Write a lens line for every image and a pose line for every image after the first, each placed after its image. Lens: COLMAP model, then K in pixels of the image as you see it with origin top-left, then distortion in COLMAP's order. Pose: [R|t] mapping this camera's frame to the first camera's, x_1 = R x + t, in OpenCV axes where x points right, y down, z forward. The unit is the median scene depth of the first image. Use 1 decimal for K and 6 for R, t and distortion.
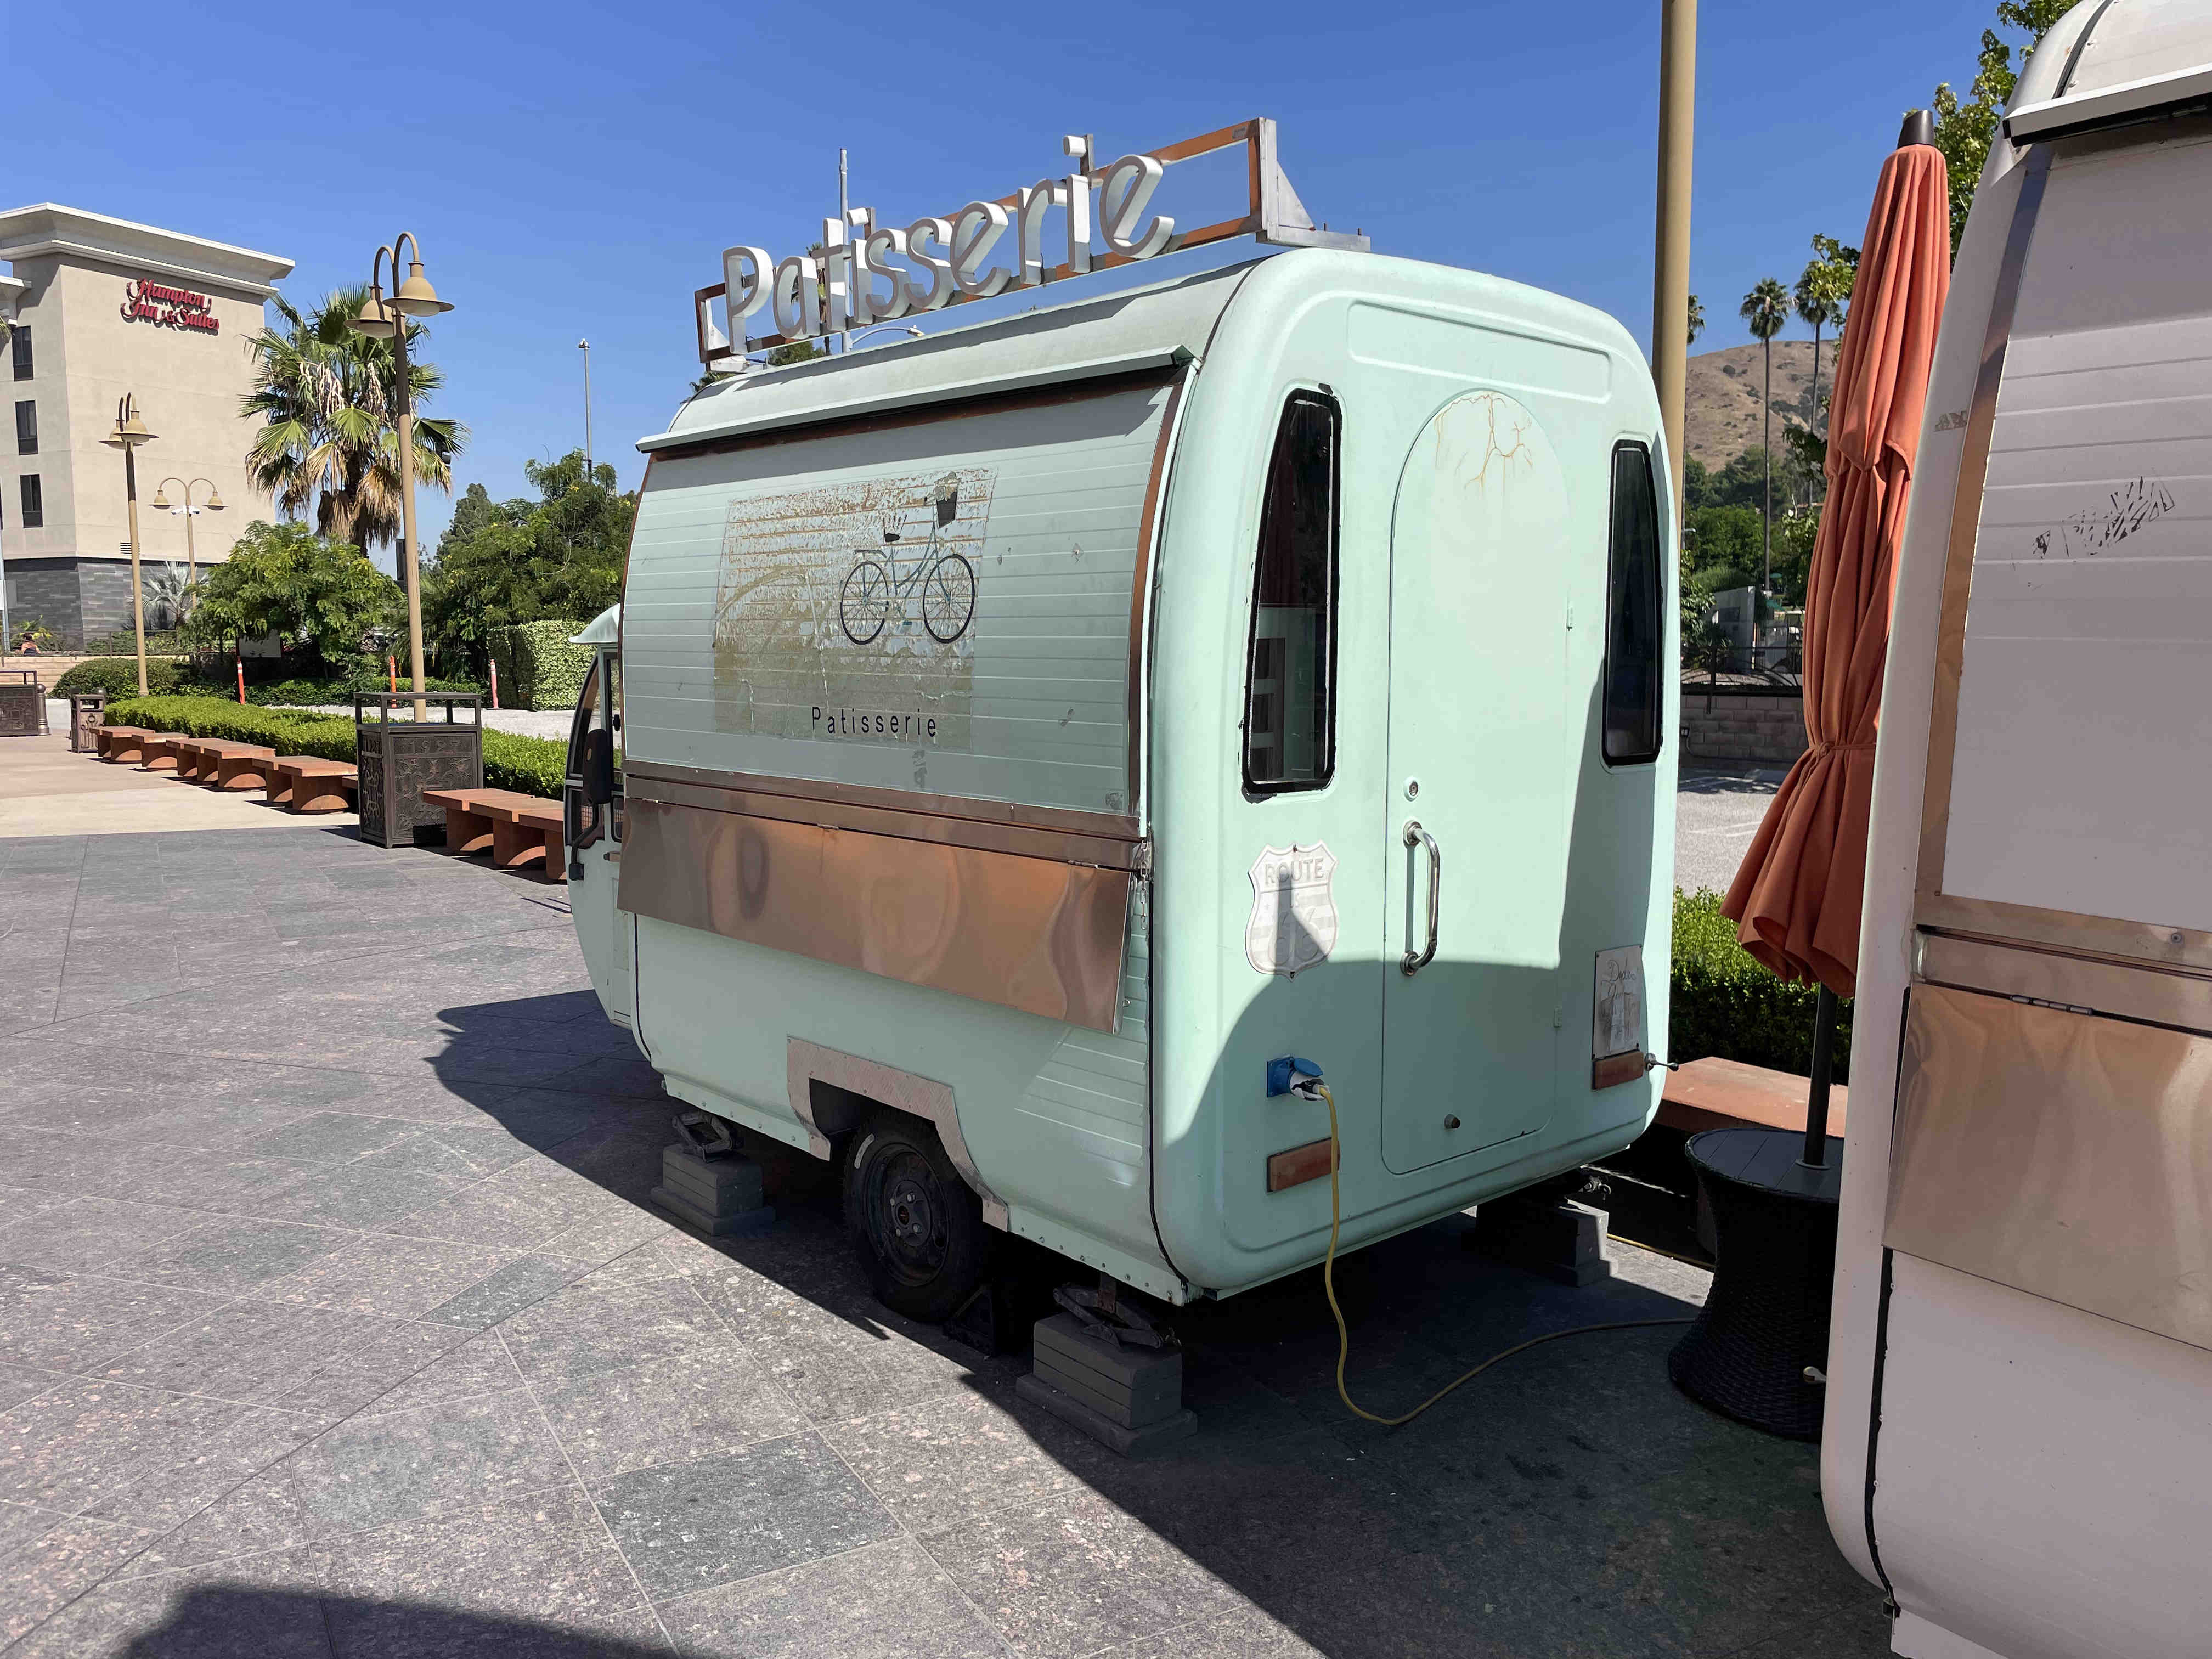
lens RADIAL K [[1682.9, 0, 1093.5], [0, 1682.9, 808.0], [0, 0, 1]] dist [0.083976, -0.106097]
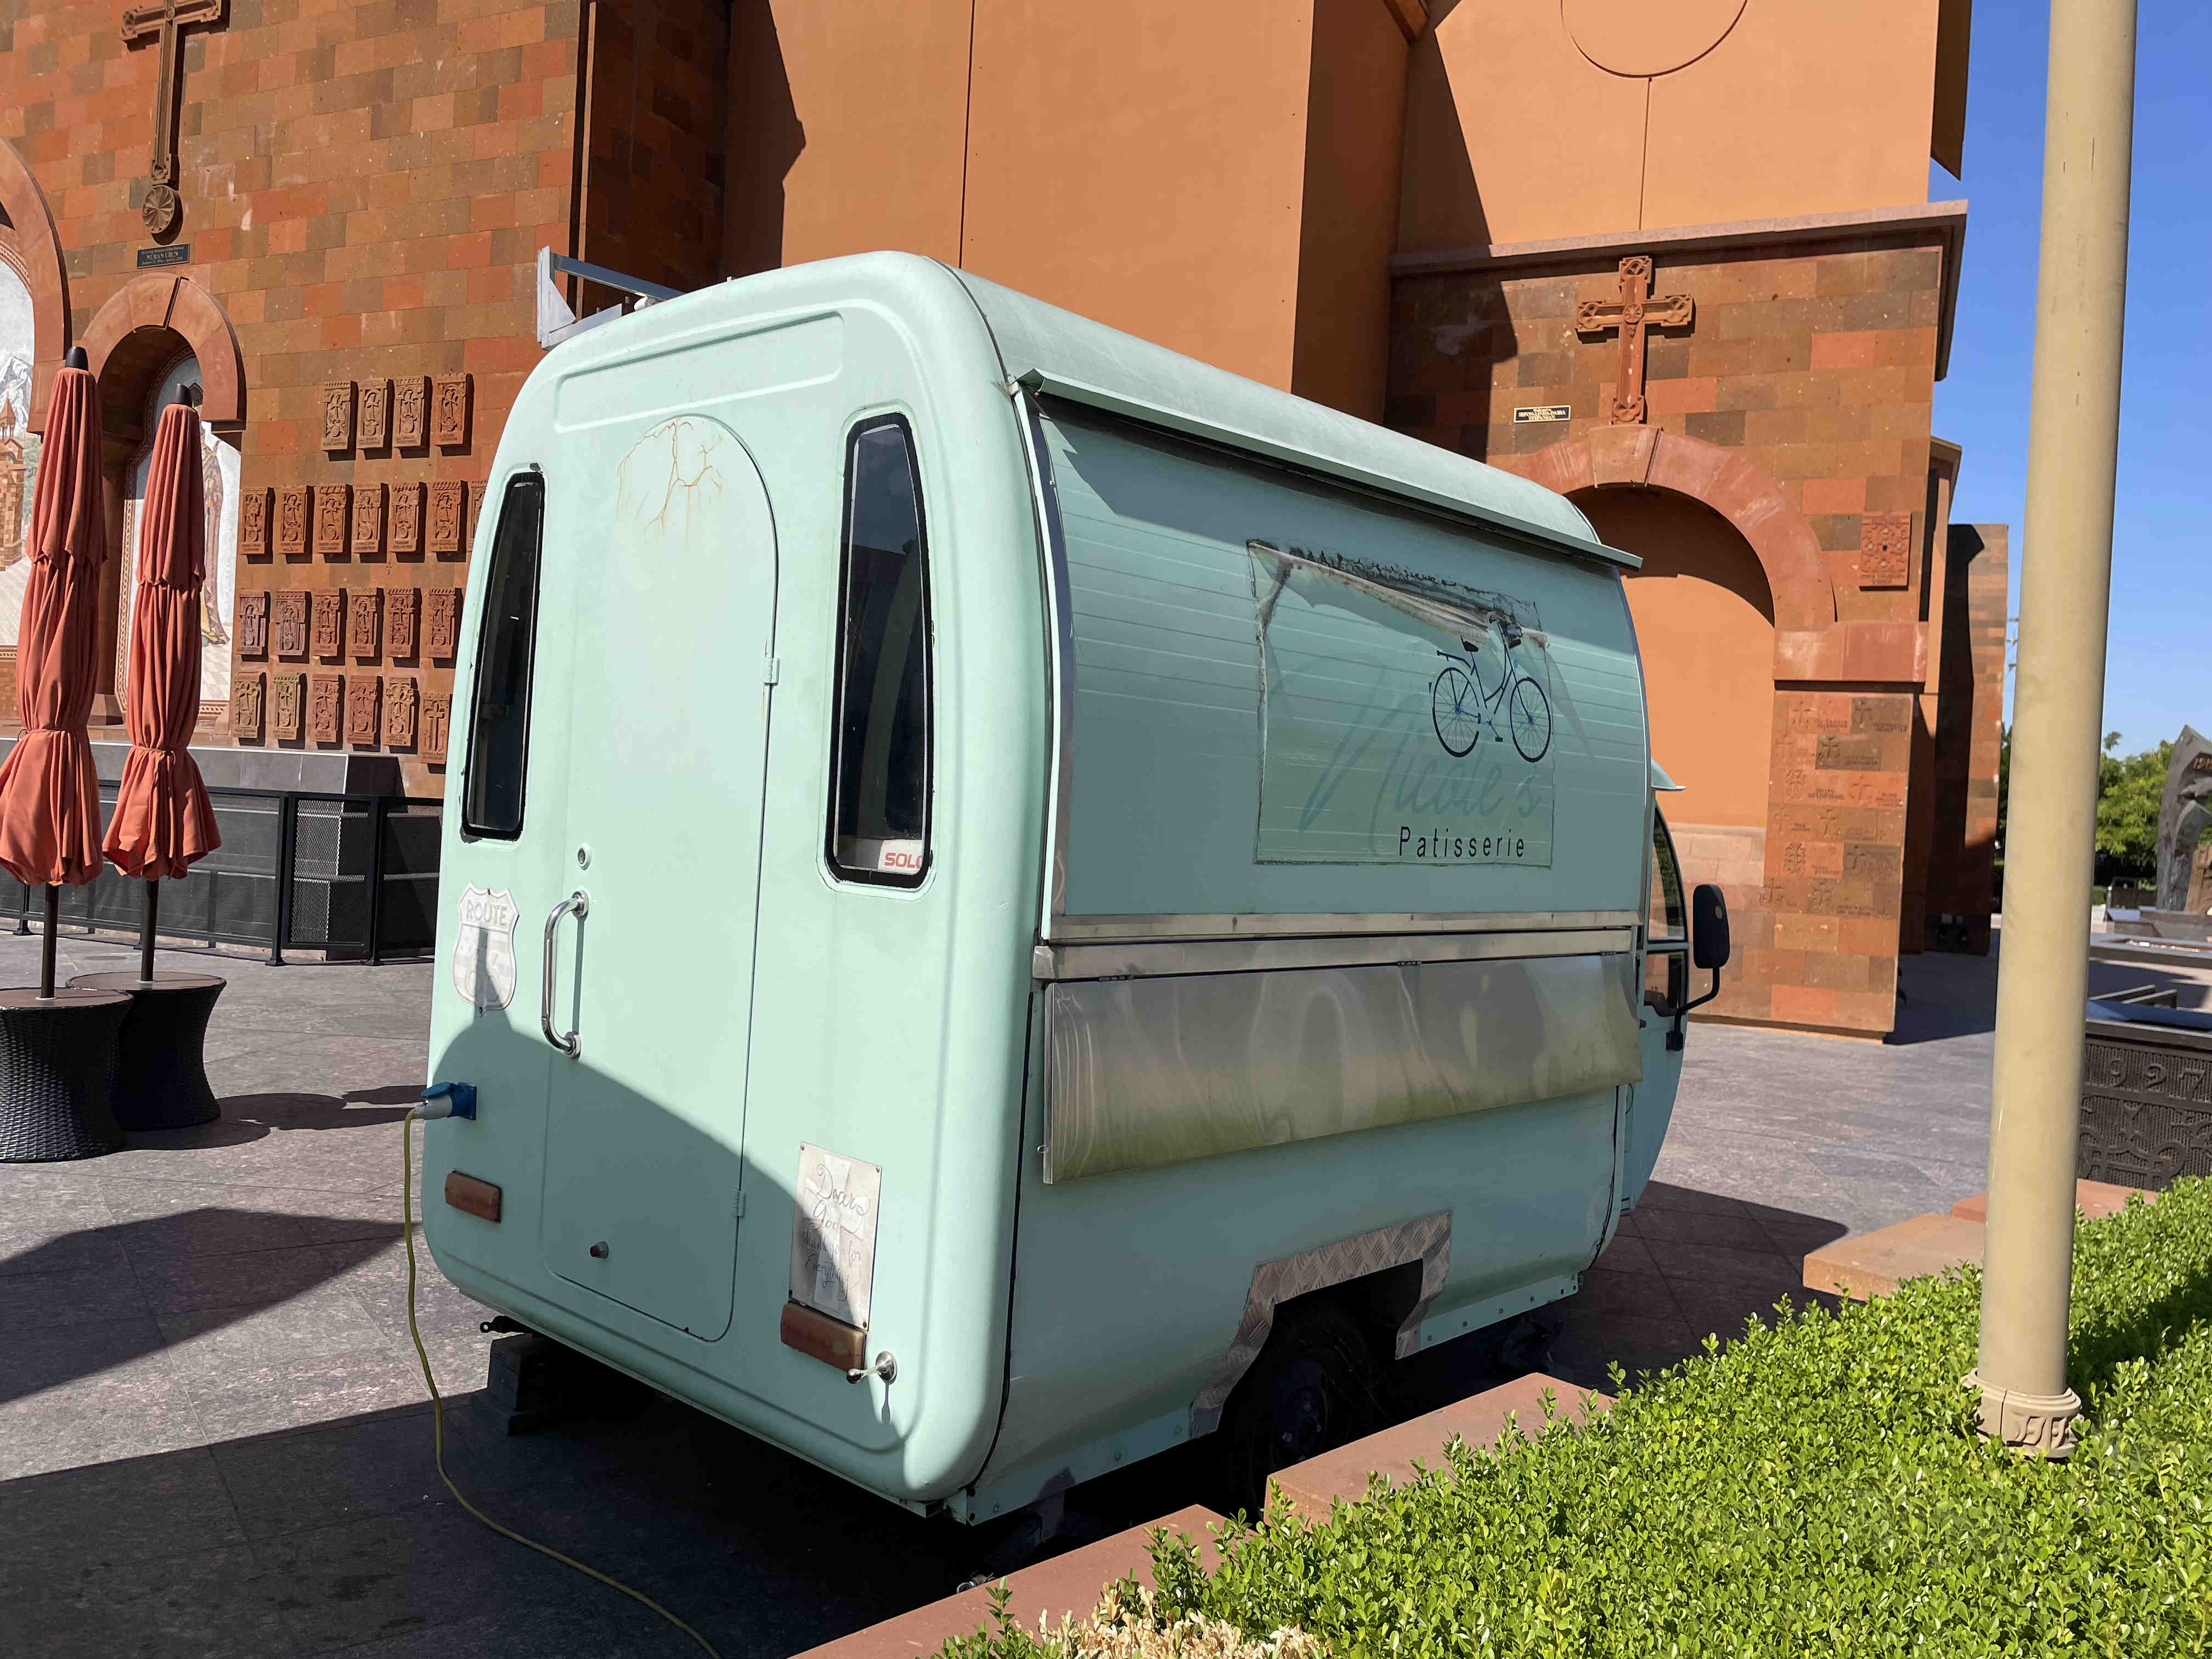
lens RADIAL K [[1682.9, 0, 1114.7], [0, 1682.9, 818.2], [0, 0, 1]] dist [0.083976, -0.106097]
pose [[0.096483, 0.013081, -0.995249, 1.130343], [-0.153096, 0.988210, -0.001853, -0.074406], [0.983490, 0.152548, 0.097348, 1.168760]]
